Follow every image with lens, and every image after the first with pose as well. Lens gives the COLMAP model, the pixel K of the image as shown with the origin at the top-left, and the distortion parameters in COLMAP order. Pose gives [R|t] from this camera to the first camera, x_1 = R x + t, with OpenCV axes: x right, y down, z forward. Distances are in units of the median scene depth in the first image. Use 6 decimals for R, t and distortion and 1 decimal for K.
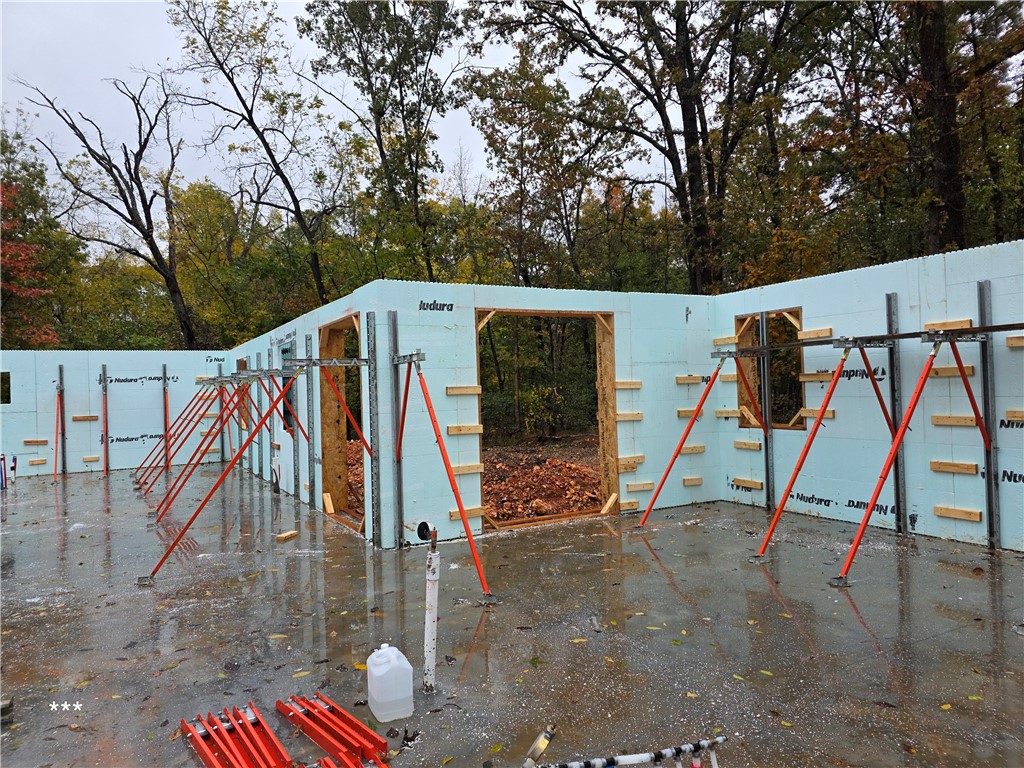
lens RADIAL K [[687.0, 0, 508.3], [0, 687.0, 379.6], [0, 0, 1]] dist [0.097623, -0.066102]
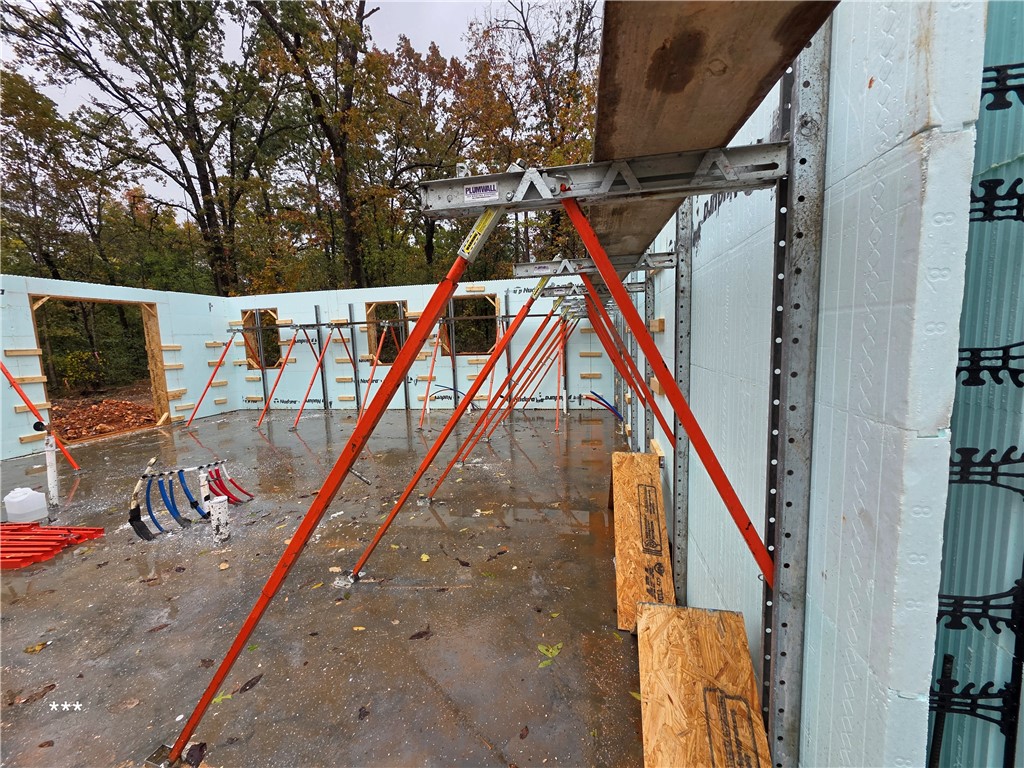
lens RADIAL K [[407.4, 0, 514.2], [0, 407.4, 386.2], [0, 0, 1]] dist [0.000518, -0.000490]
pose [[0.637748, -0.081144, 0.765959, -0.057330], [0.006113, 0.994937, 0.100311, 0.006337], [-0.770221, -0.059291, 0.635015, -0.264949]]
